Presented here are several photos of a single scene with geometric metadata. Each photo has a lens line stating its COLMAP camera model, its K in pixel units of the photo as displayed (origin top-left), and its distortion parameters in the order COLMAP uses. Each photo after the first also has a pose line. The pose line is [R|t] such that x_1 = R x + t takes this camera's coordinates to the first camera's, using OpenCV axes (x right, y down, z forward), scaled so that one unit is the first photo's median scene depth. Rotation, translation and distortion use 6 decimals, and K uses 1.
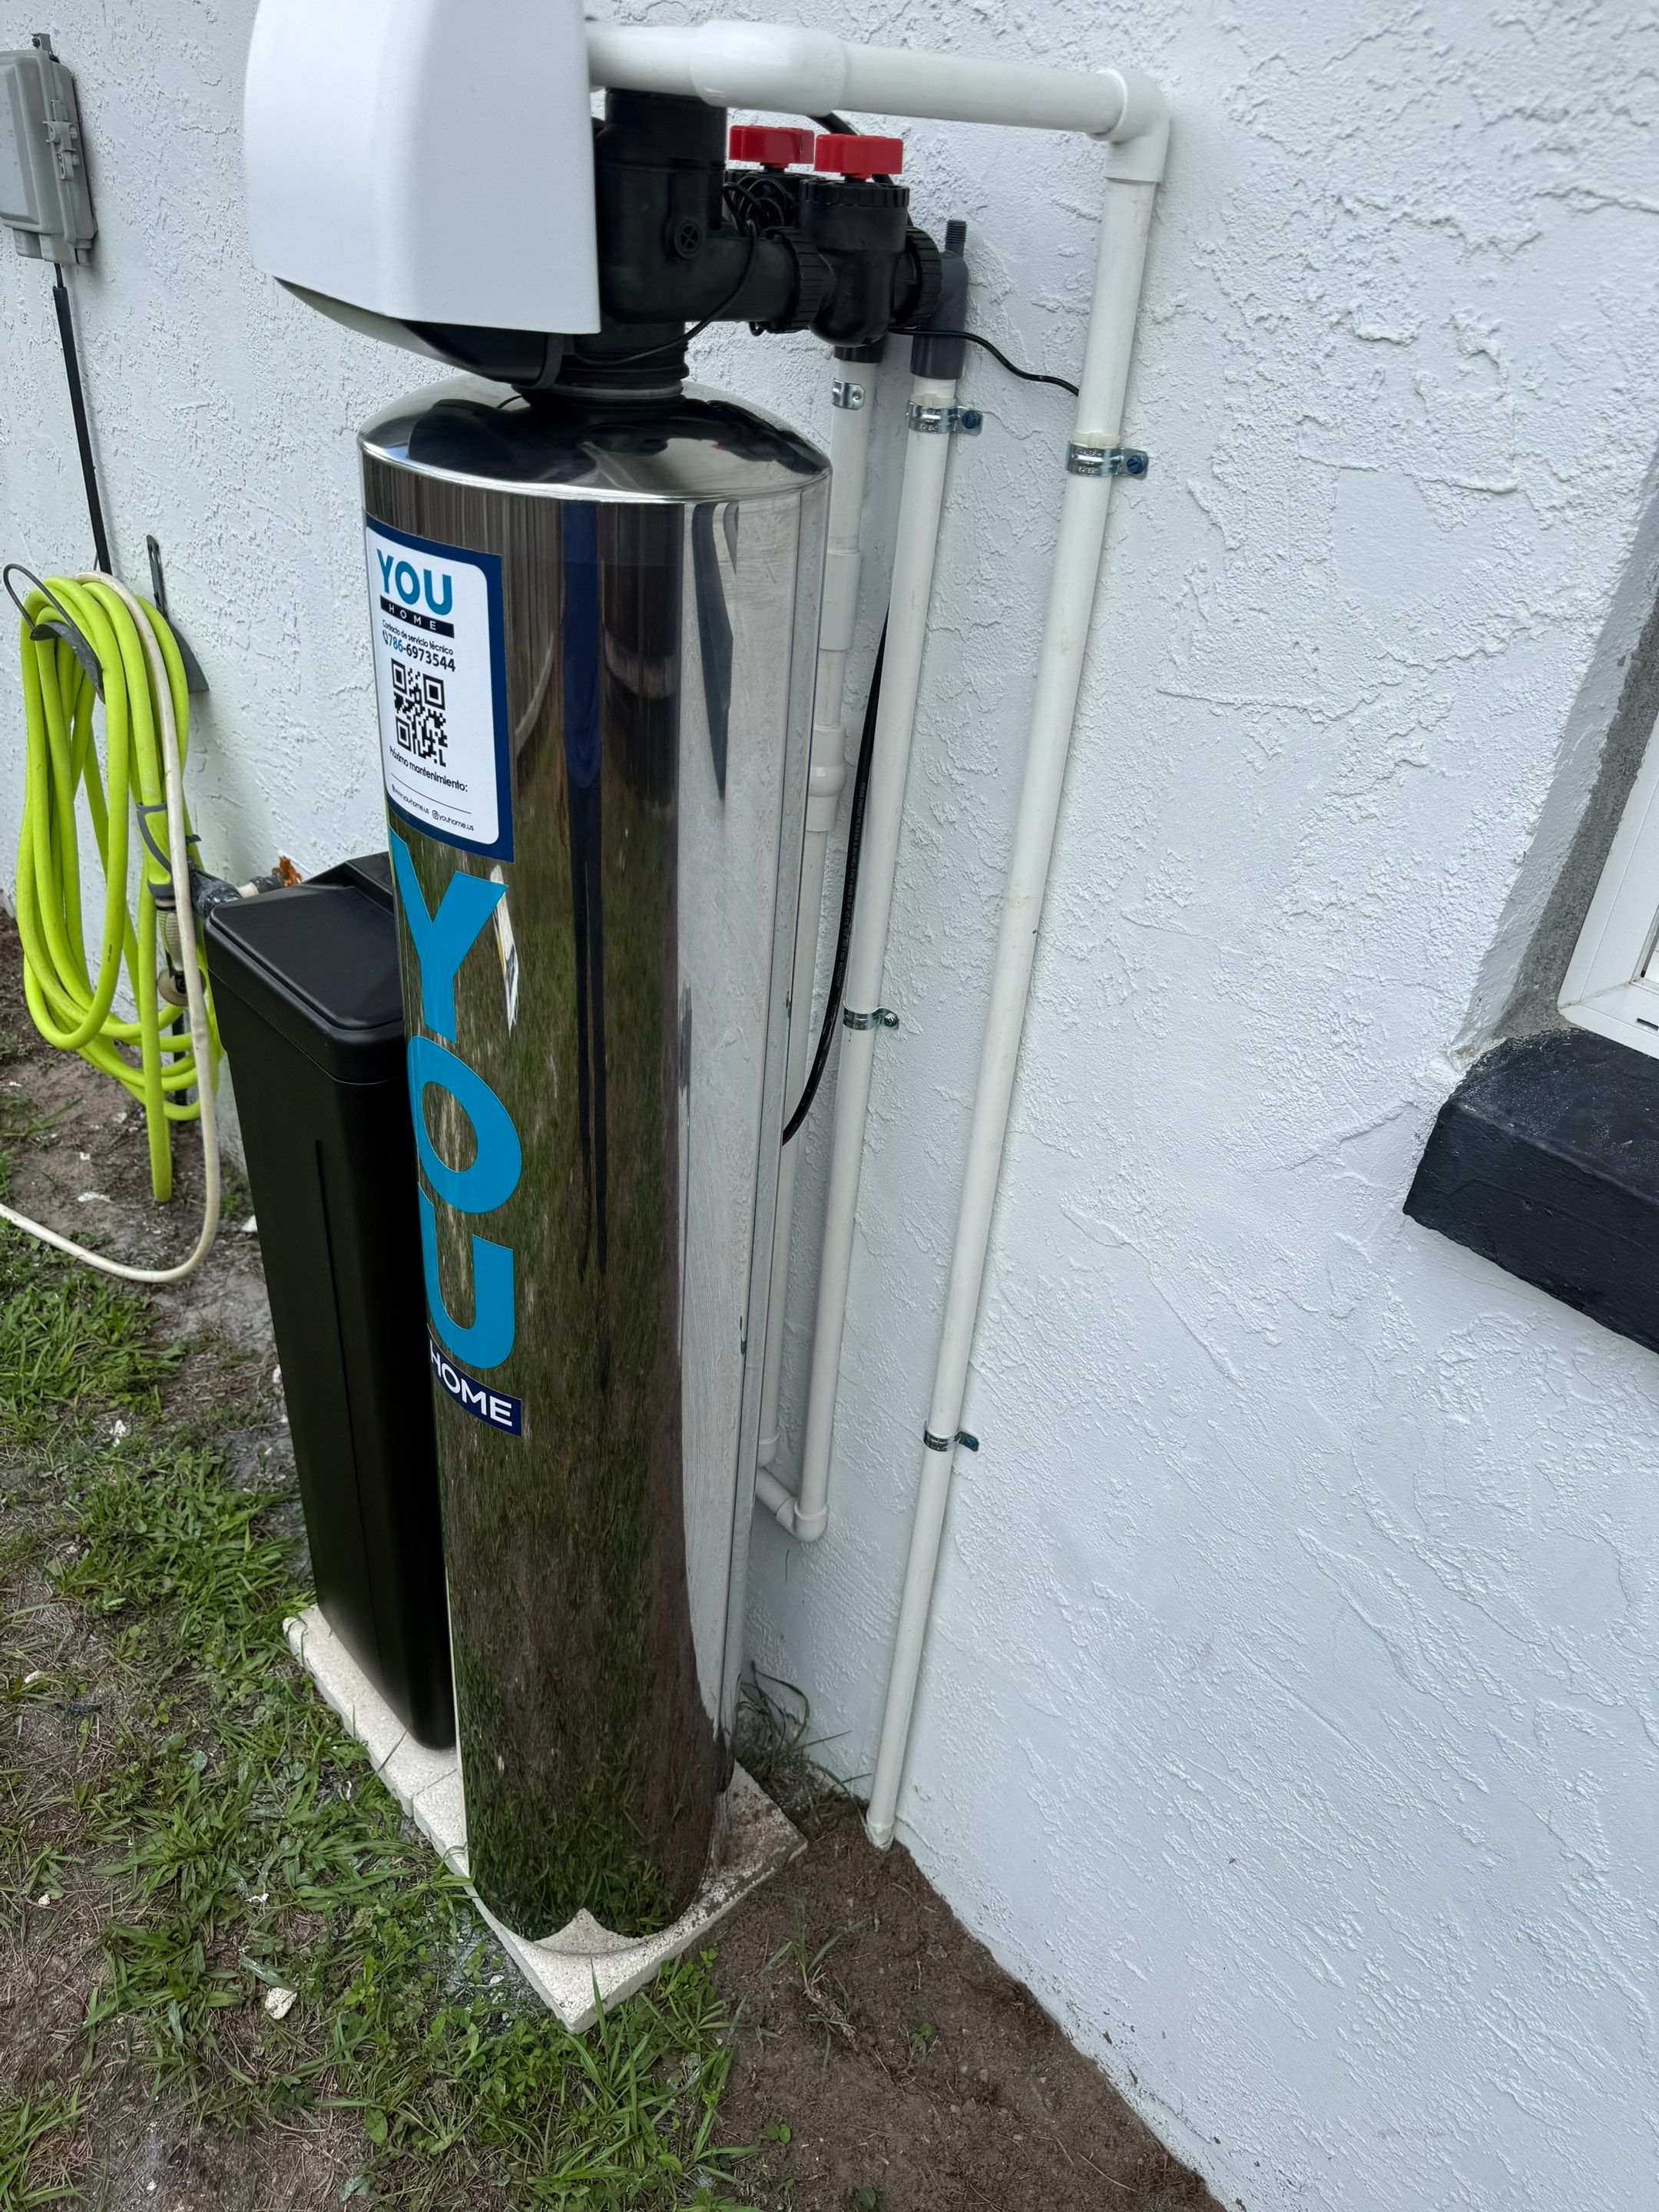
lens RADIAL K [[1585.9, 0, 830.0], [0, 1585.9, 1110.9], [0, 0, 1]] dist [0.006272, -0.005114]
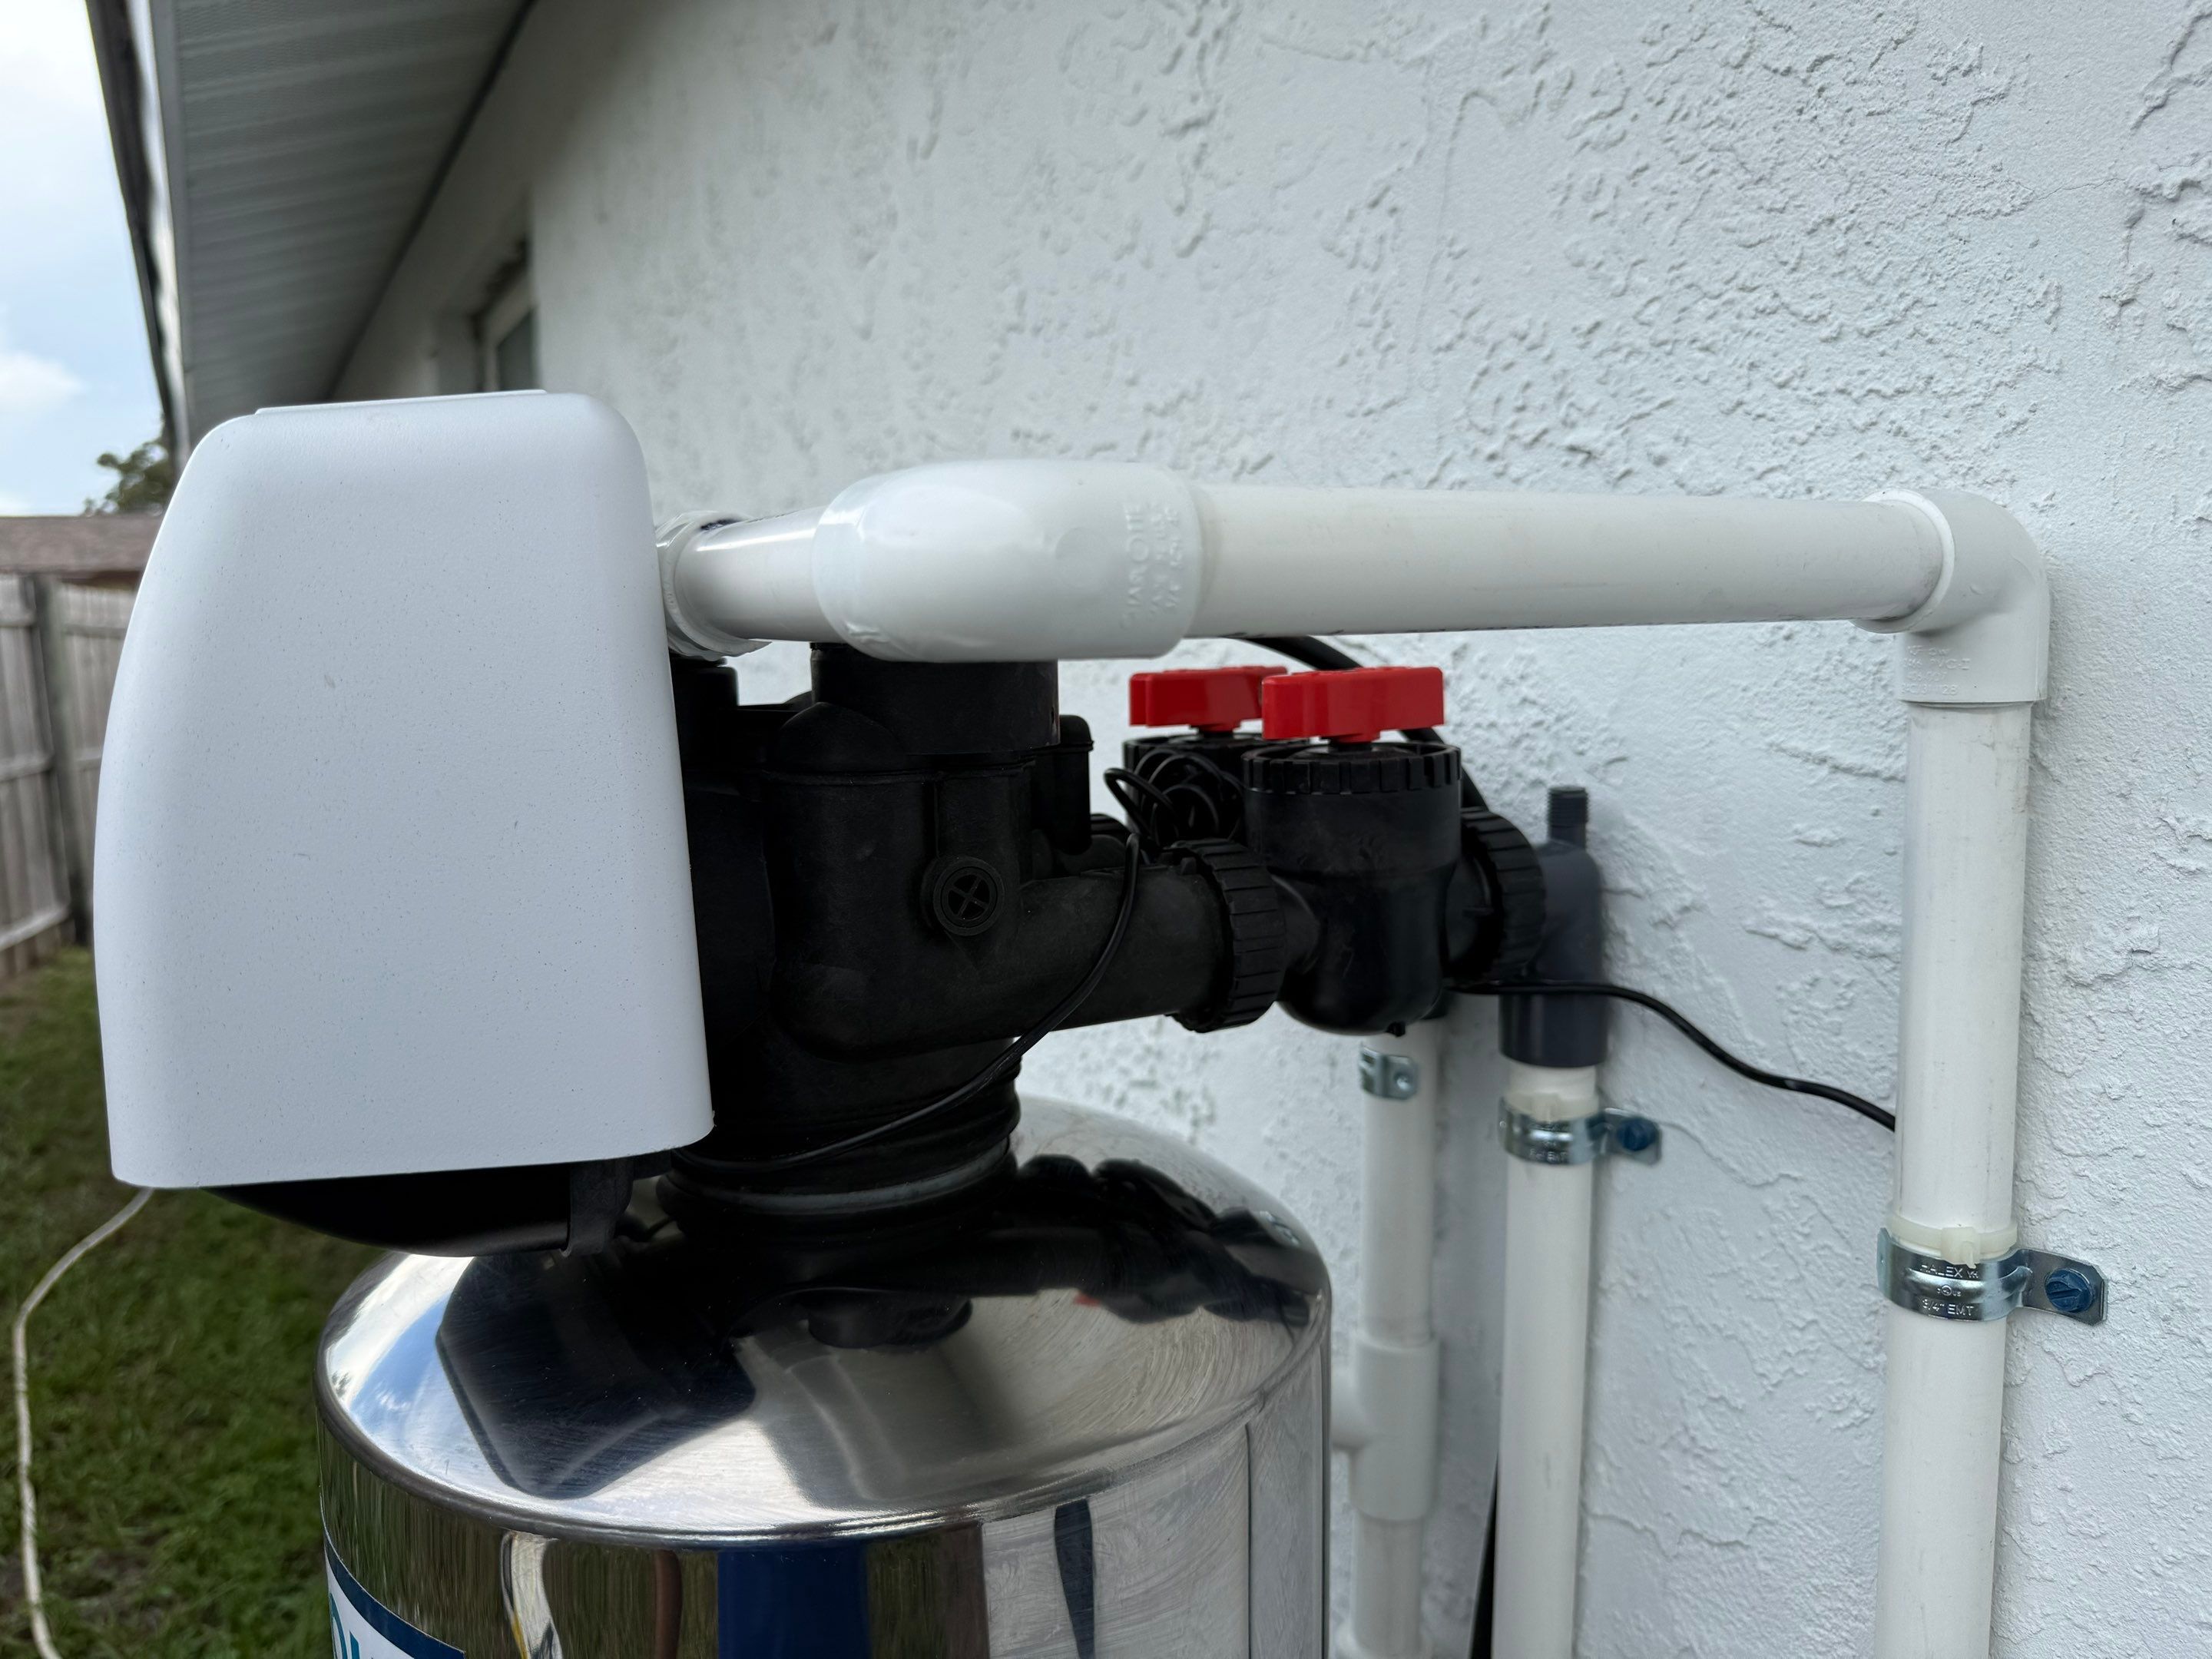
lens RADIAL K [[1648.5, 0, 1053.1], [0, 1648.5, 836.8], [0, 0, 1]] dist [-0.014817, 0.000699]
pose [[0.965868, -0.066968, -0.250230, 0.051792], [-0.046699, 0.905160, -0.422499, -0.319340], [0.254792, 0.419763, 0.871137, 0.509450]]
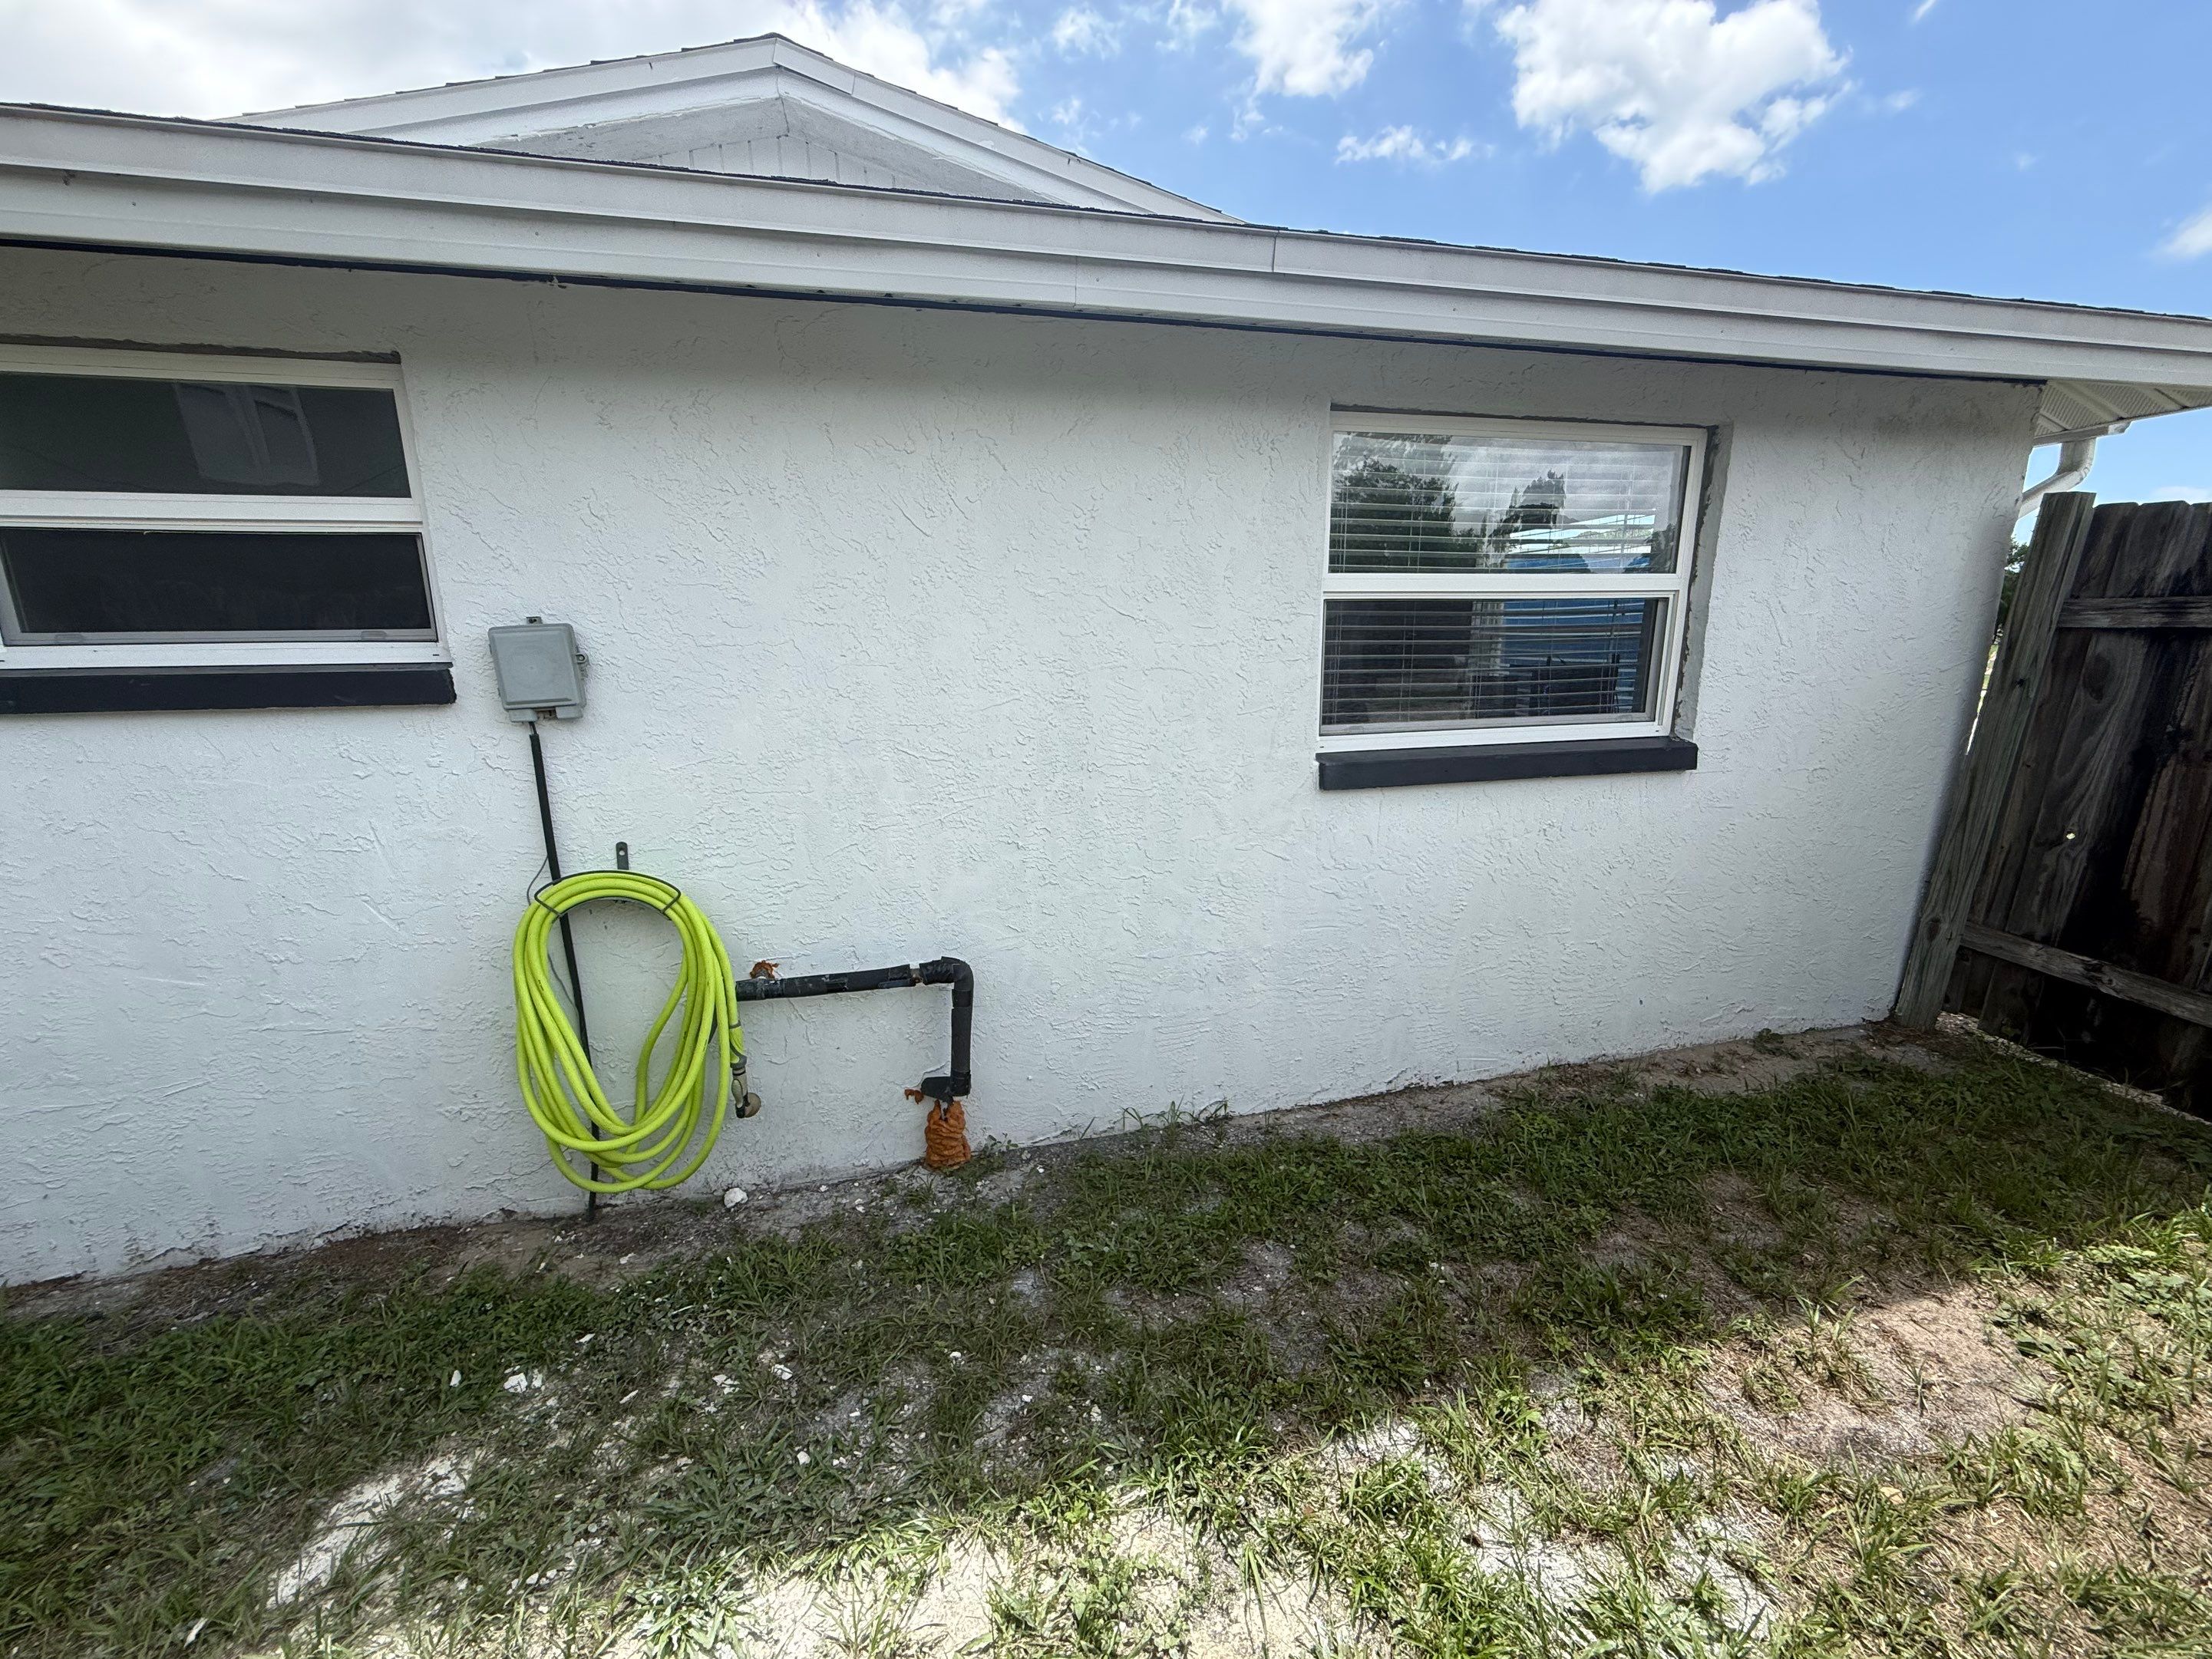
lens RADIAL K [[887.5, 0, 1112.7], [0, 887.5, 831.2], [0, 0, 1]] dist [0.001642, -0.000650]
pose [[0.462495, -0.274889, 0.842932, -2.319087], [0.513294, 0.858211, -0.001760, -0.160479], [-0.722930, 0.433486, 0.538017, 0.016255]]
